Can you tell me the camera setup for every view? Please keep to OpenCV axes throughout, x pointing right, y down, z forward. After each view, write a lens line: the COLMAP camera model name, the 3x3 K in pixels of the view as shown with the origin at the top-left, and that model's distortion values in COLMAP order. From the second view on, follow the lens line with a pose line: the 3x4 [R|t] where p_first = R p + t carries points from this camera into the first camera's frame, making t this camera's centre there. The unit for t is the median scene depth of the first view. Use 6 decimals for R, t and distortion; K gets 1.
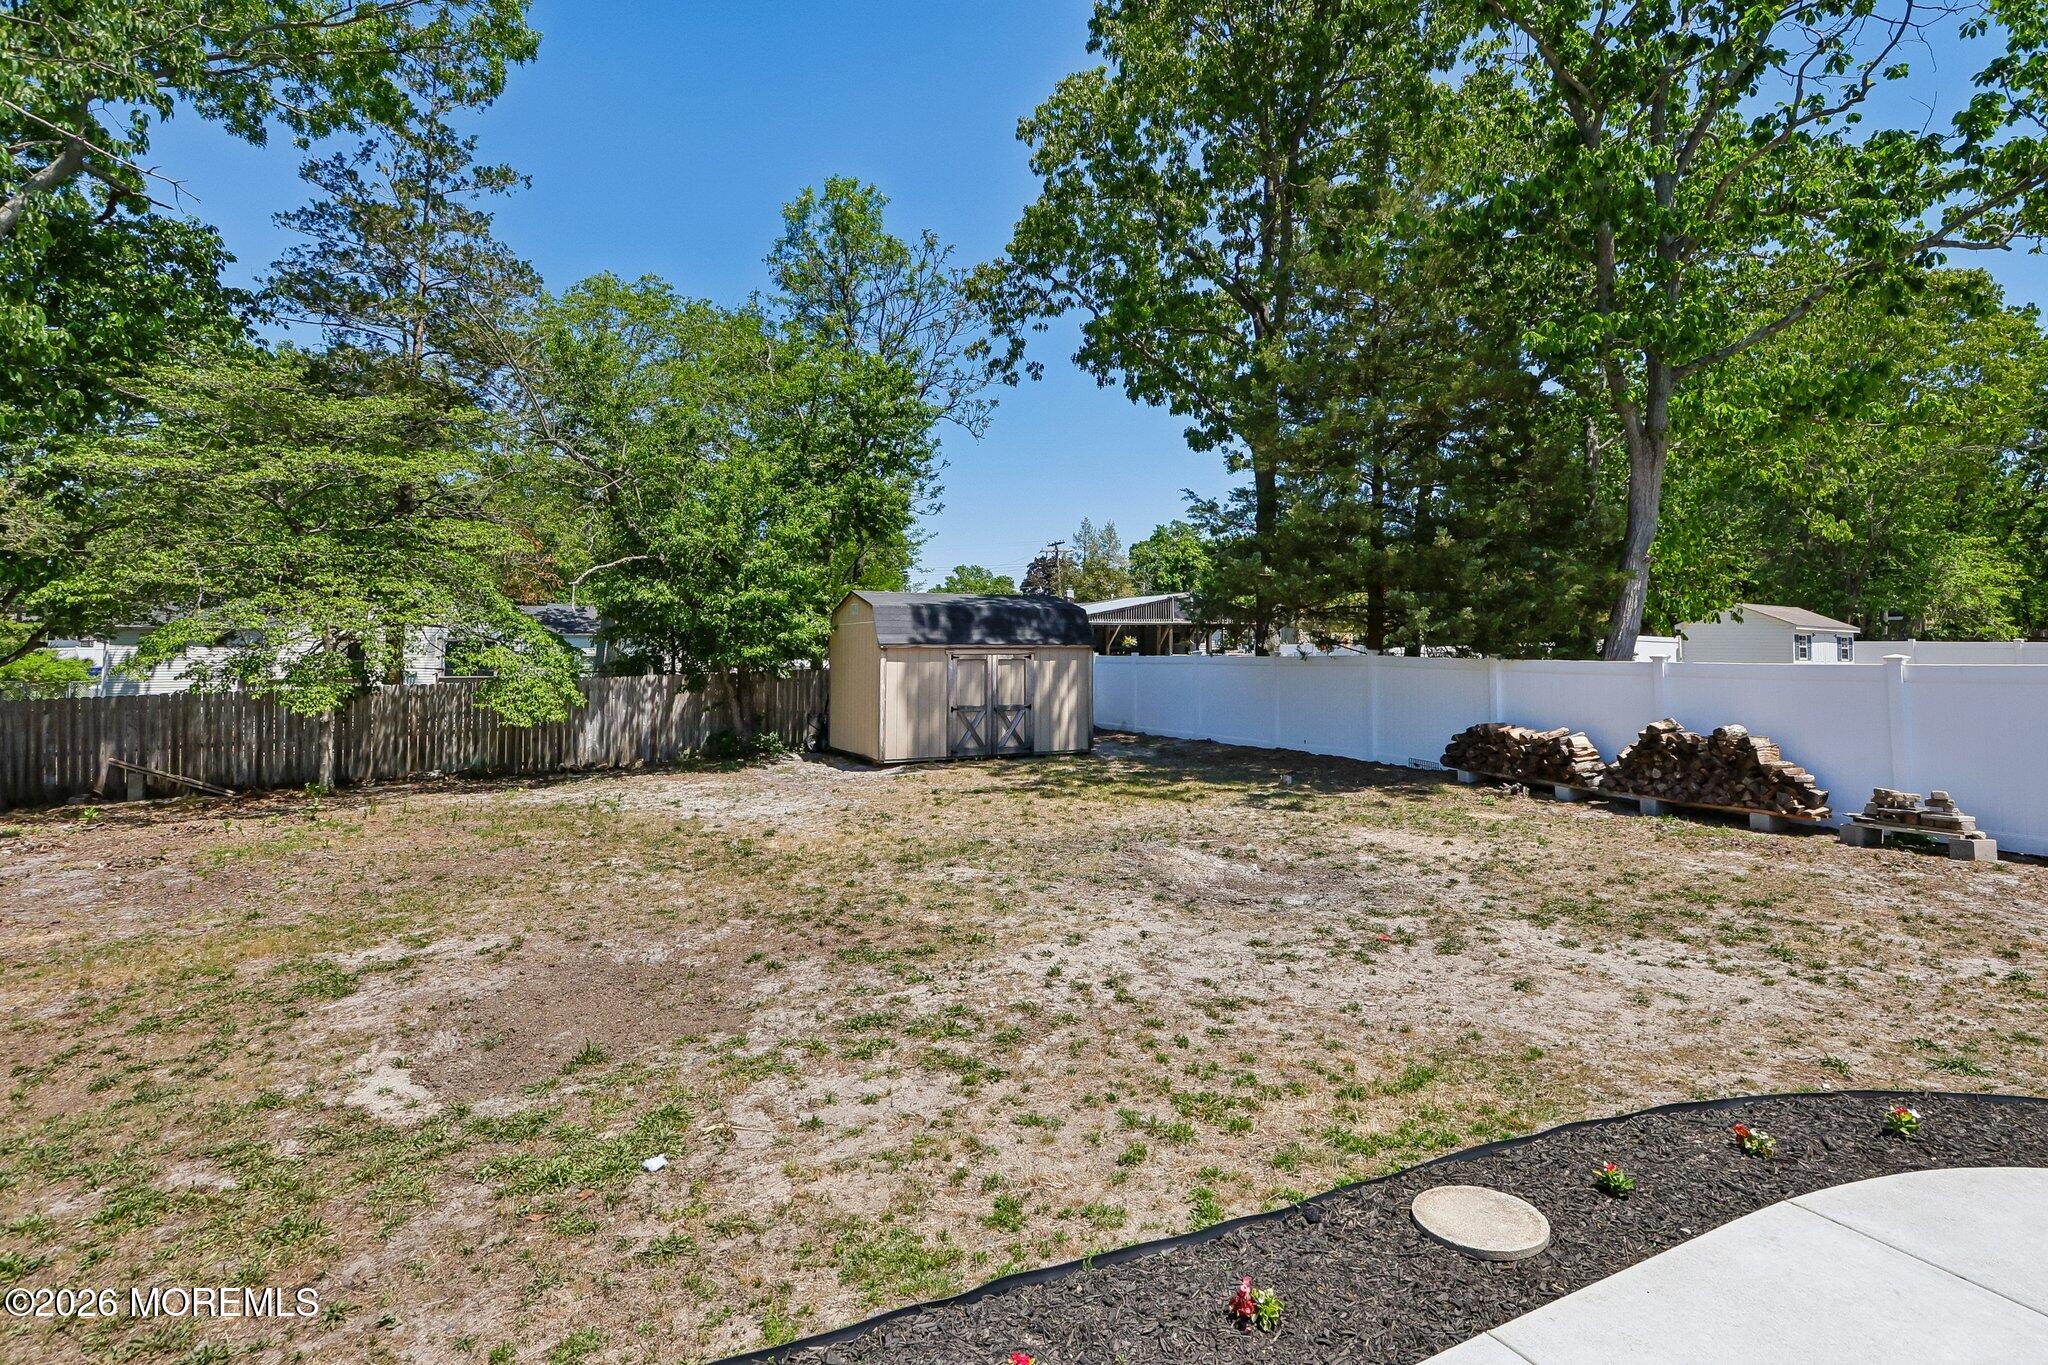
lens RADIAL K [[981.2, 0, 1019.4], [0, 981.2, 595.4], [0, 0, 1]] dist [-0.019241, 0.002696]
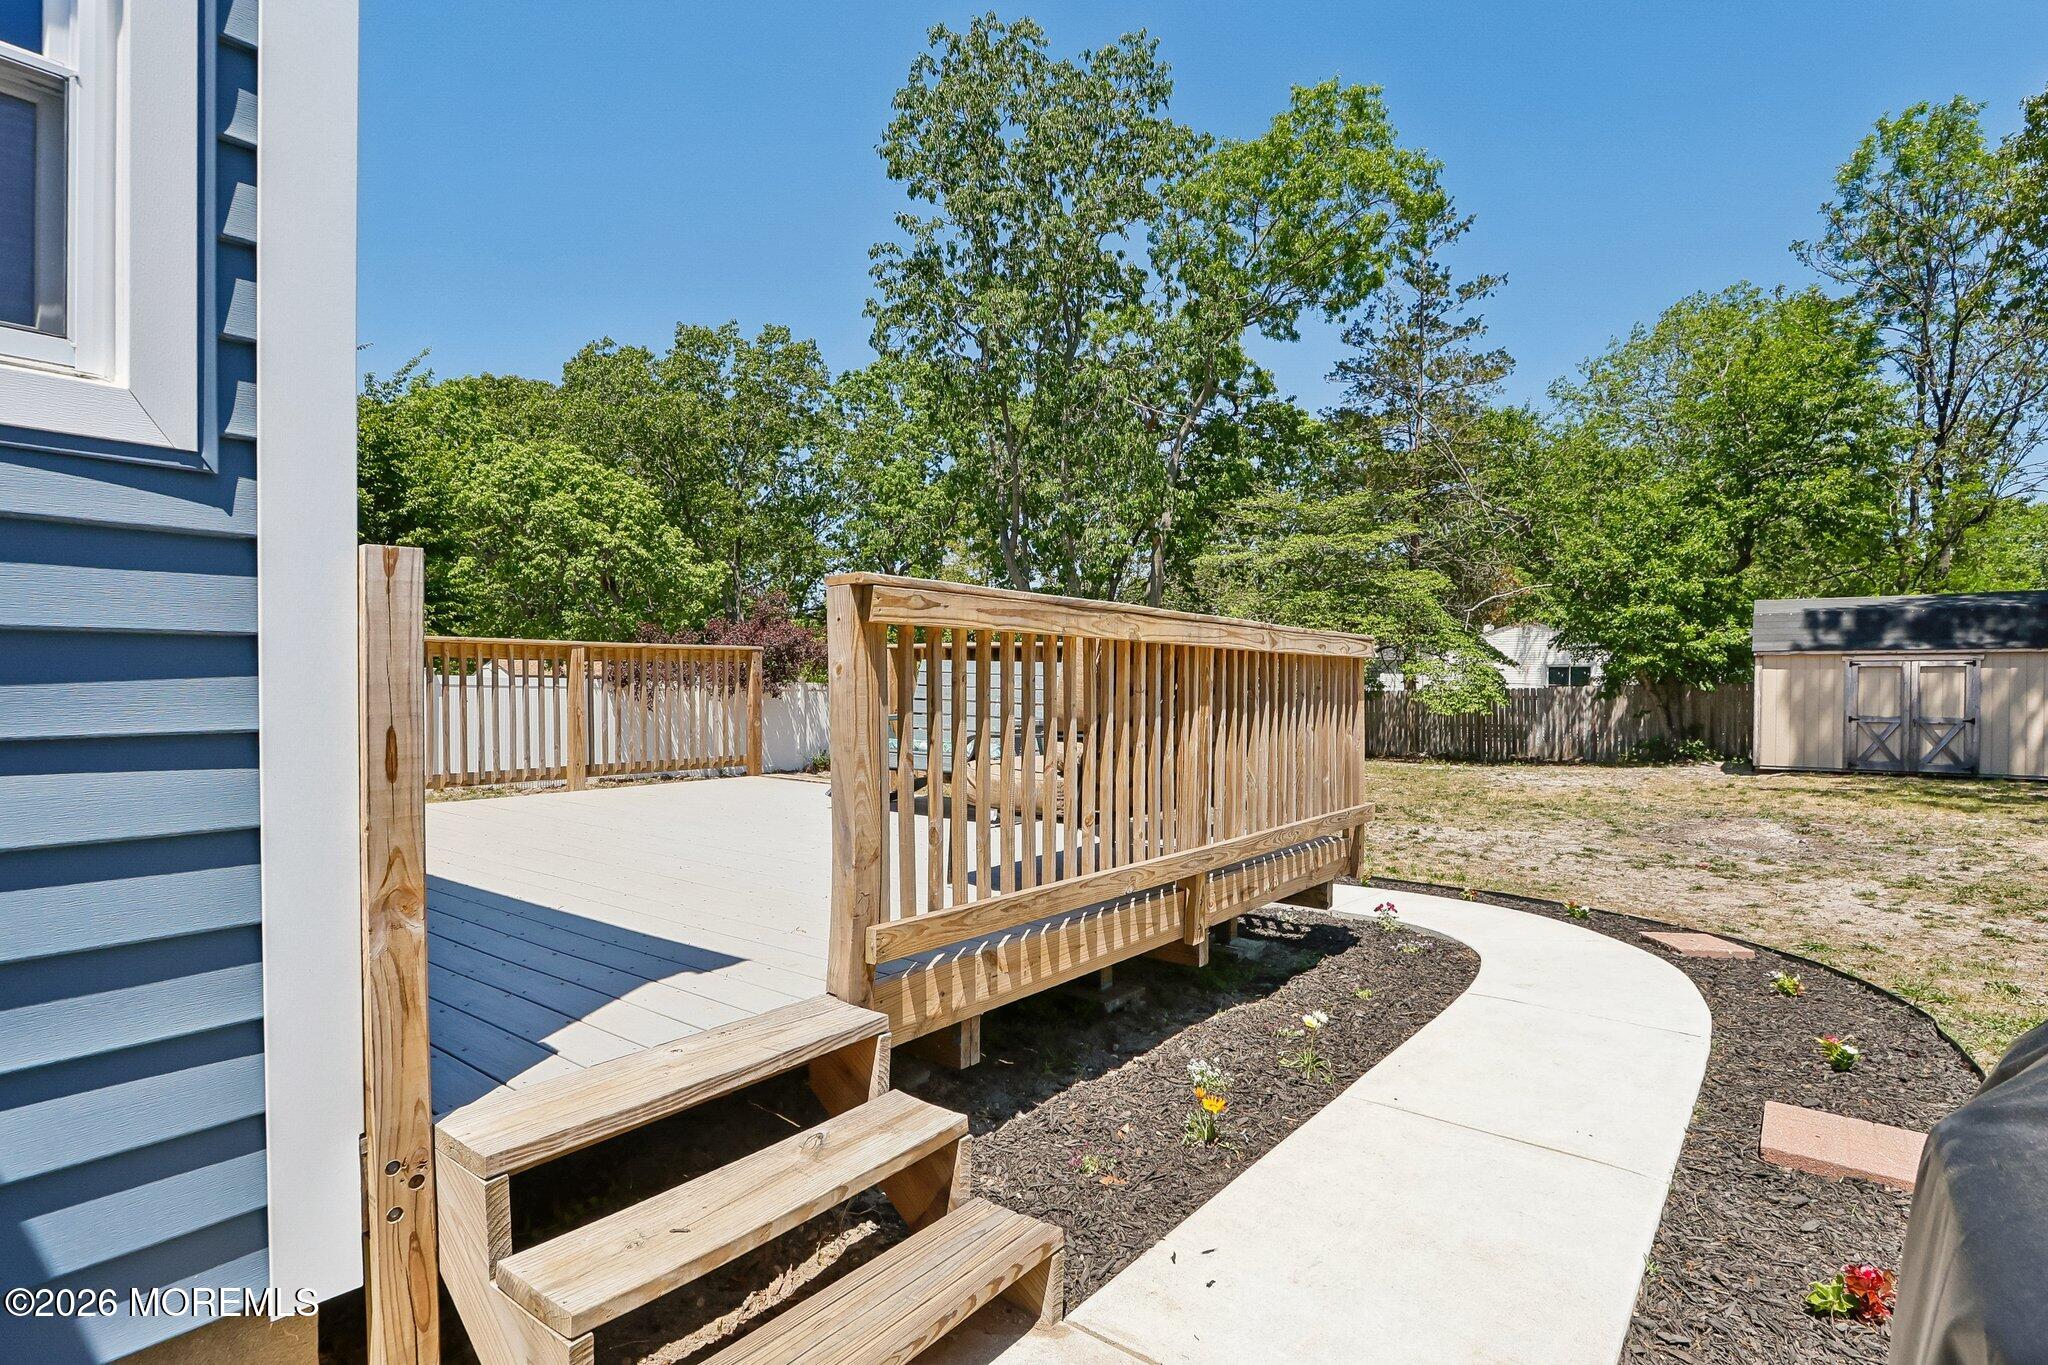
lens RADIAL K [[1058.0, 0, 1055.4], [0, 1058.0, 678.6], [0, 0, 1]] dist [-0.015503, 0.001334]
pose [[0.448323, -0.005756, -0.893853, 0.489984], [0.043567, 0.998931, 0.015419, 0.029352], [0.892809, -0.045856, 0.448094, -0.121760]]
